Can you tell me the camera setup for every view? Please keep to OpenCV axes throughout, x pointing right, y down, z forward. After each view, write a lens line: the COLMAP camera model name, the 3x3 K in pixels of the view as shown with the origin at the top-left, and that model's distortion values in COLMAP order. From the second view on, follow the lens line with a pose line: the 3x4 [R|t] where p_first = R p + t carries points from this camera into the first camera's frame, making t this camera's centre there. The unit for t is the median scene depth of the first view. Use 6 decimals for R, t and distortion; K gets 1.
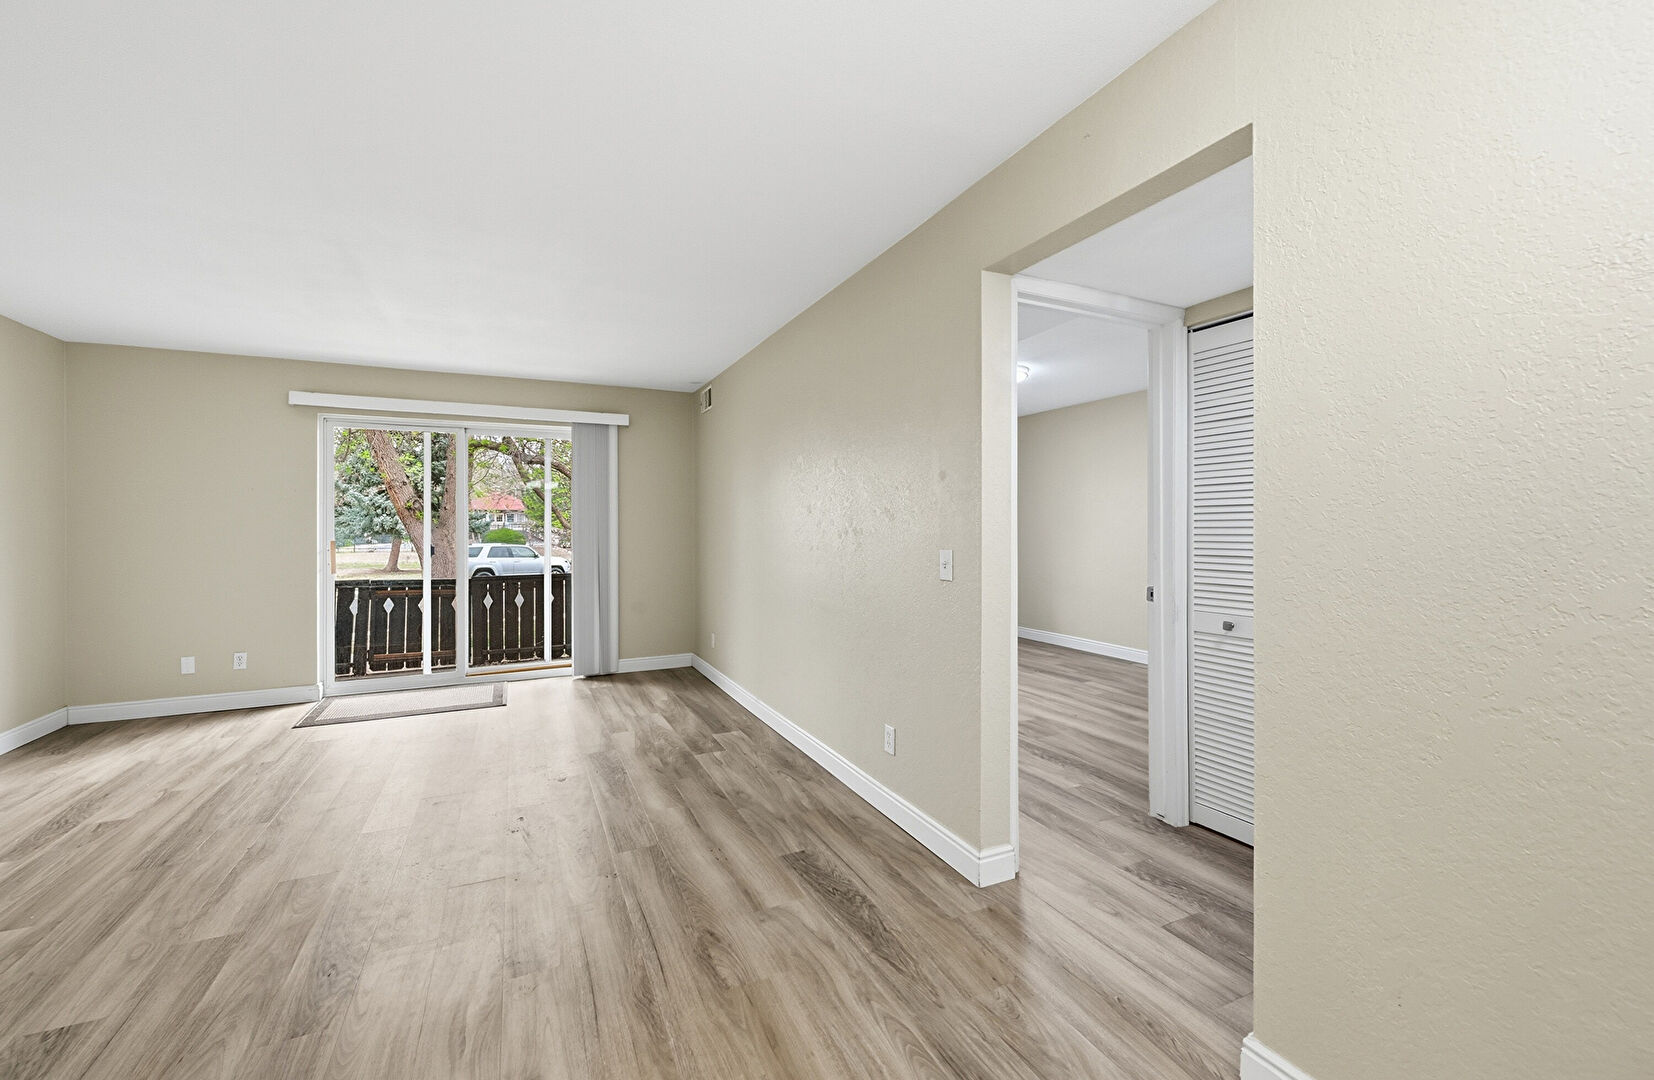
lens RADIAL K [[662.7, 0, 820.9], [0, 662.7, 525.8], [0, 0, 1]] dist [-0.000500, -0.000043]
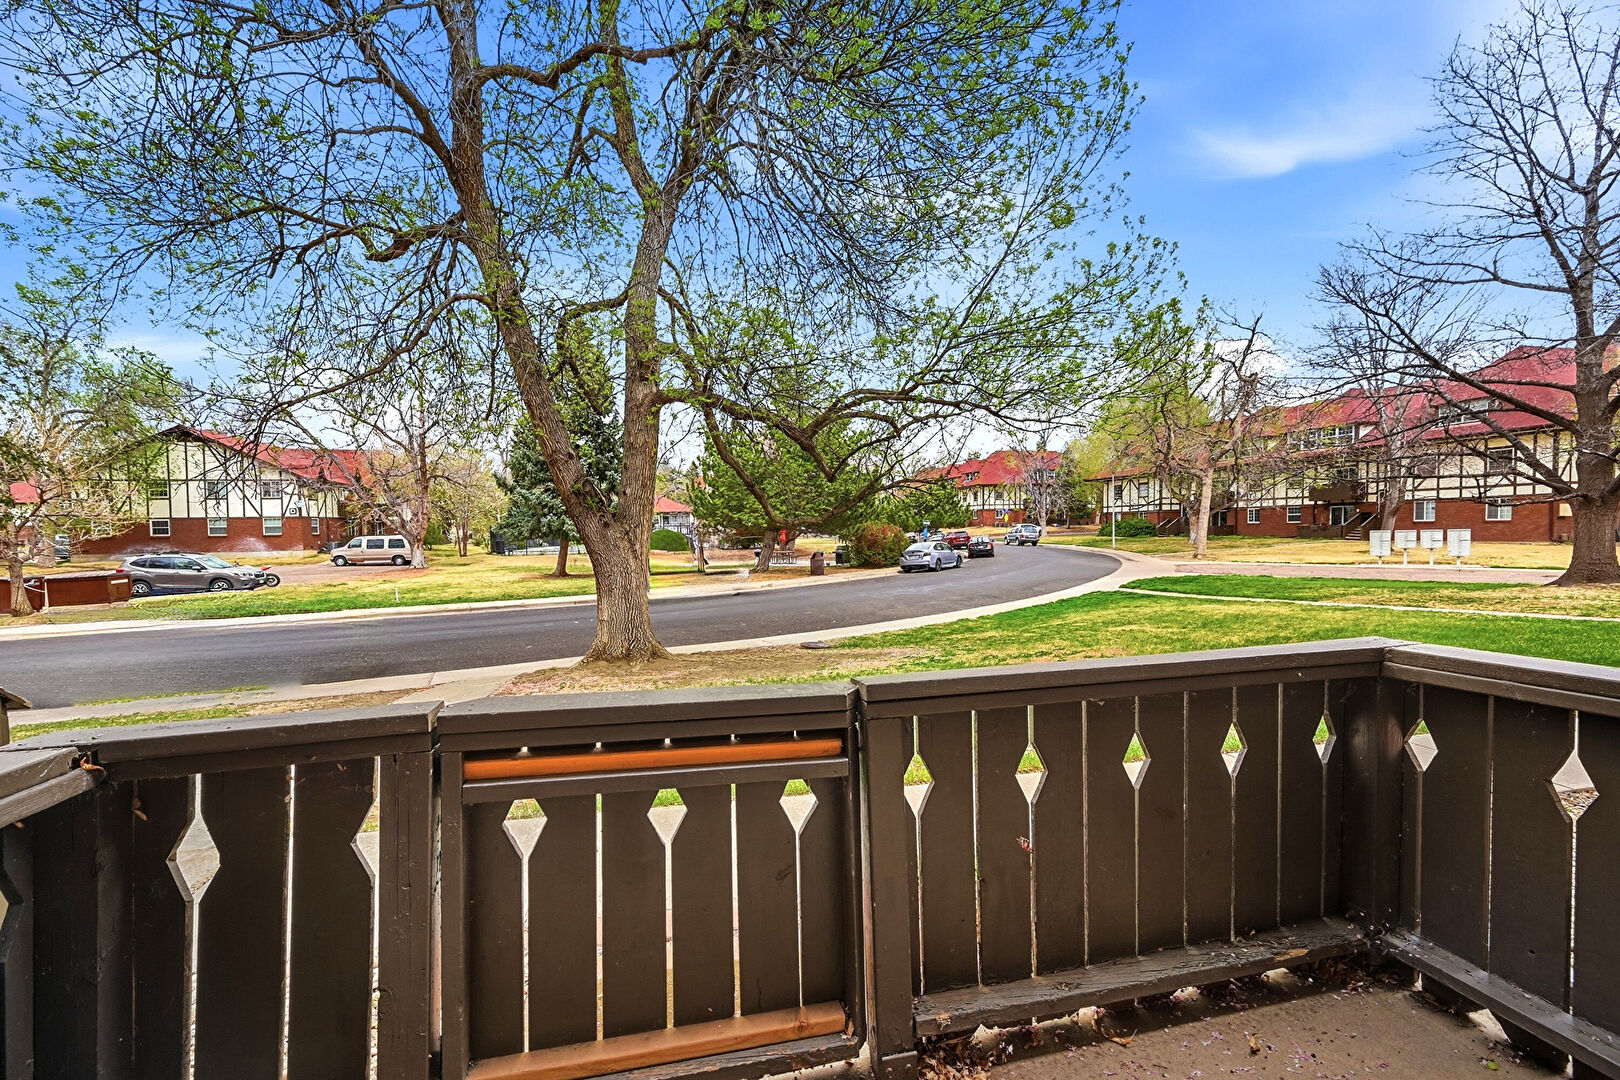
lens RADIAL K [[670.5, 0, 804.5], [0, 670.5, 546.5], [0, 0, 1]] dist [0.000205, 0.000045]
pose [[0.974526, -0.006824, -0.224169, -0.757091], [0.013564, 0.999501, 0.028539, 0.038536], [0.223863, -0.030853, 0.974132, 1.194440]]
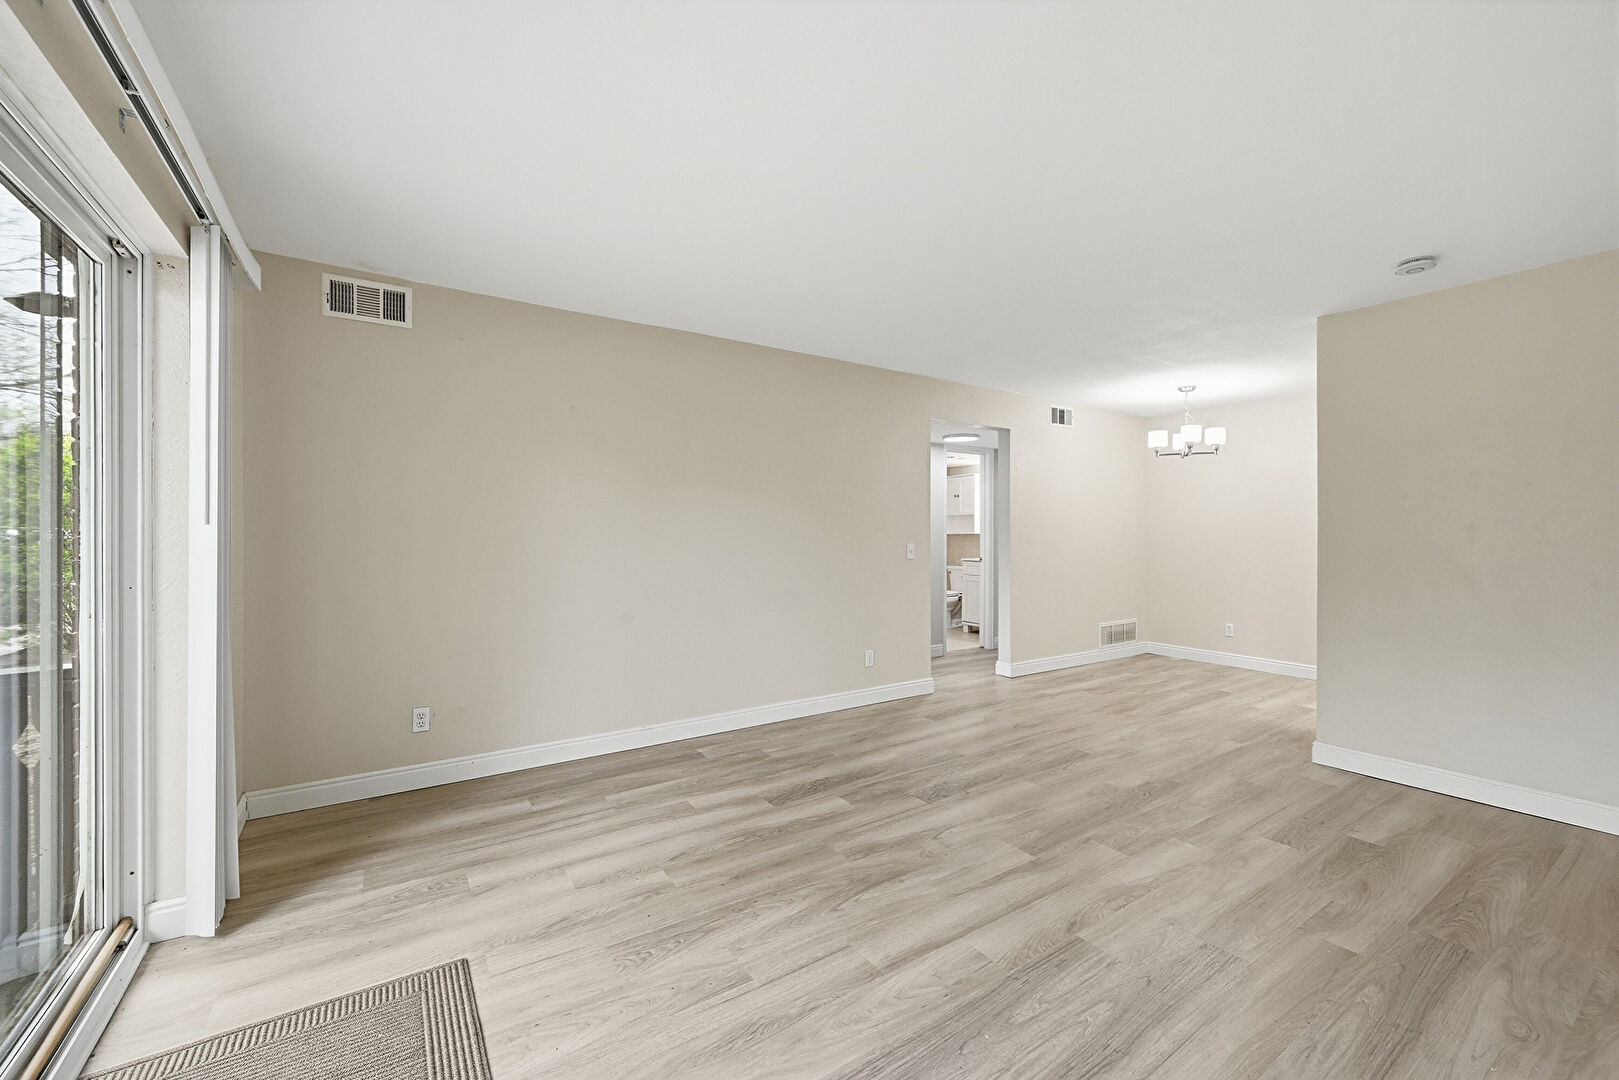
lens RADIAL K [[640.6, 0, 805.0], [0, 640.6, 539.5], [0, 0, 1]] dist [0.000520, 0.000134]
pose [[-0.143532, -0.006138, 0.989627, -0.901950], [-0.002801, 0.999979, 0.005796, 0.006232], [-0.989642, -0.001940, -0.143546, 0.849763]]
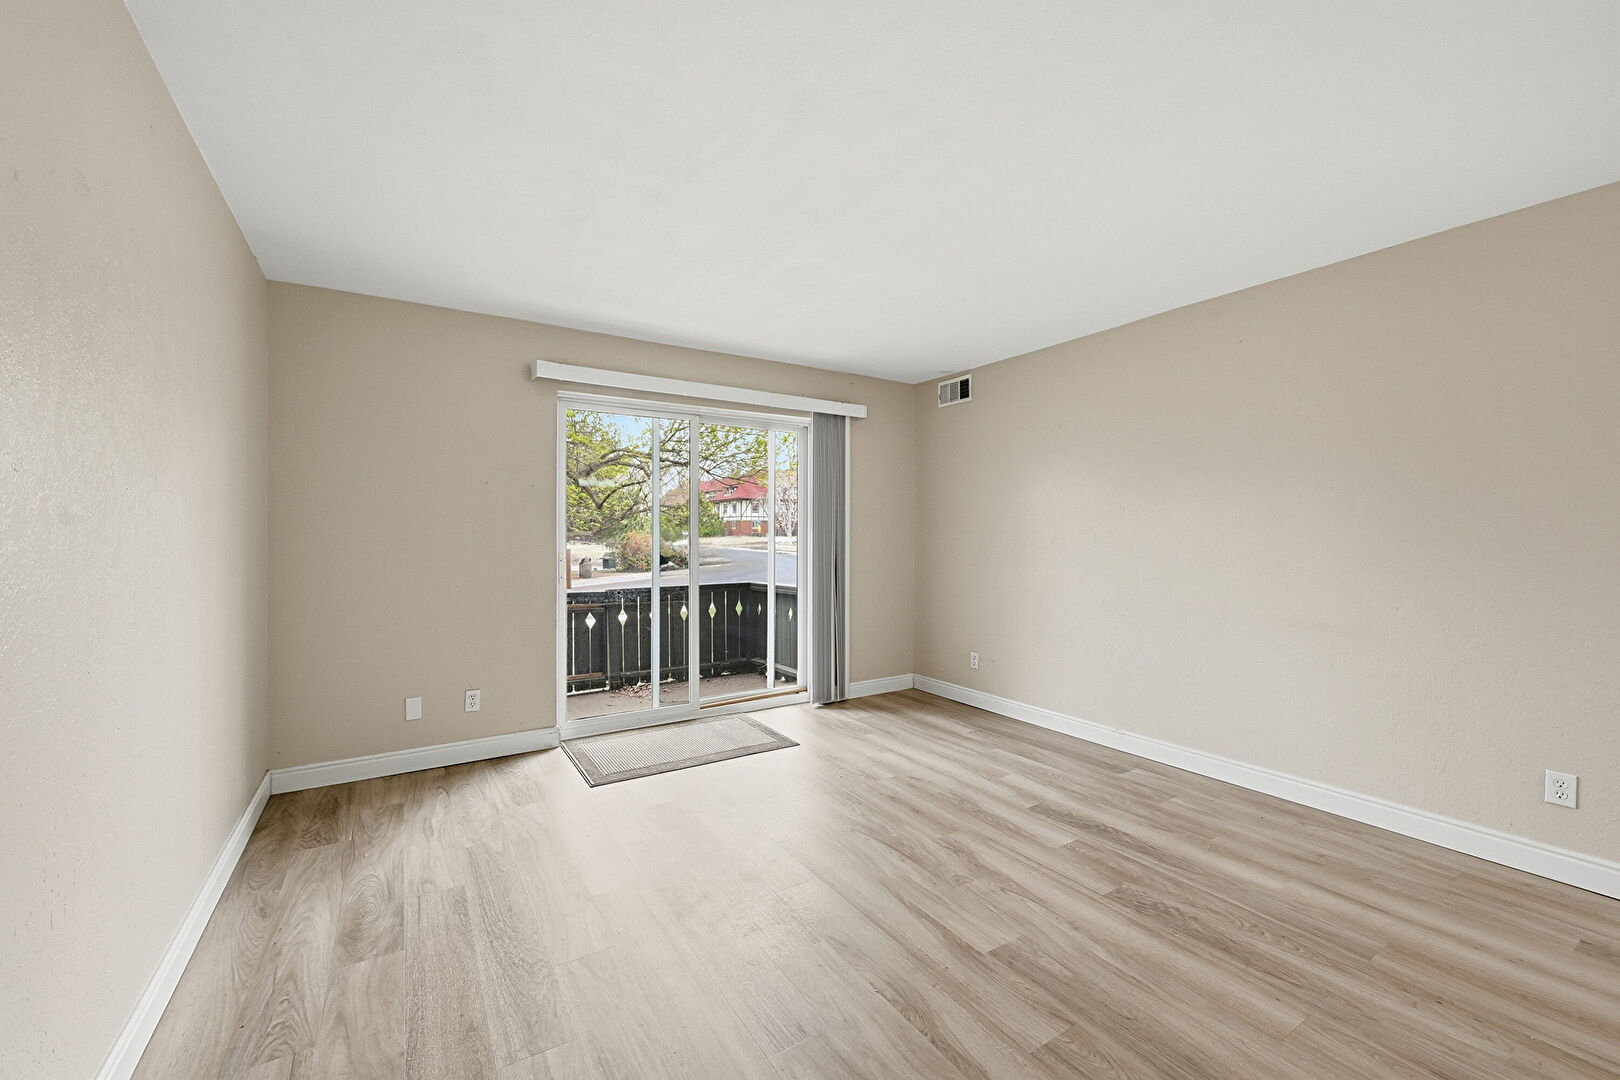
lens RADIAL K [[646.1, 0, 803.5], [0, 646.1, 537.2], [0, 0, 1]] dist [0.001726, 0.000321]
pose [[0.992667, 0.003799, 0.120822, -0.571799], [-0.004460, 0.999977, 0.005201, 0.003944], [-0.120800, -0.005702, 0.992661, 0.188354]]
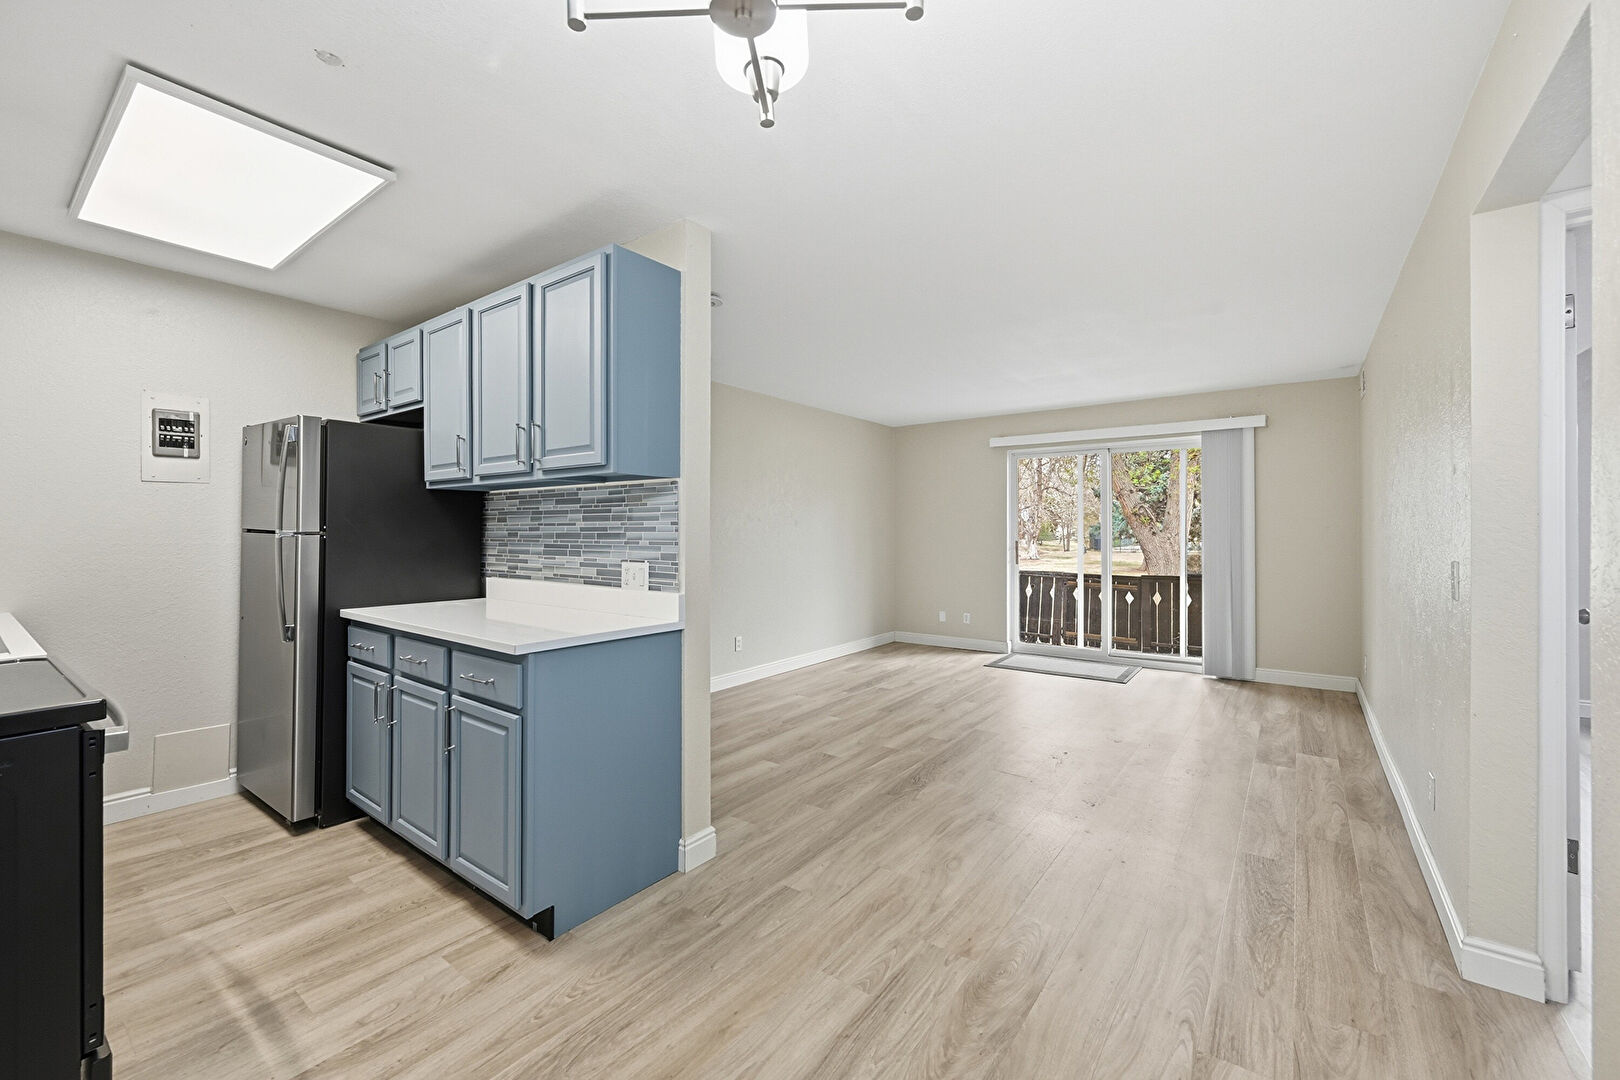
lens RADIAL K [[651.1, 0, 804.6], [0, 651.1, 529.5], [0, 0, 1]] dist [-0.000650, -0.000116]
pose [[0.471230, -0.000157, -0.882010, 0.273457], [0.001104, 0.999999, 0.000412, -0.002416], [0.882010, -0.001168, 0.471230, -0.041721]]
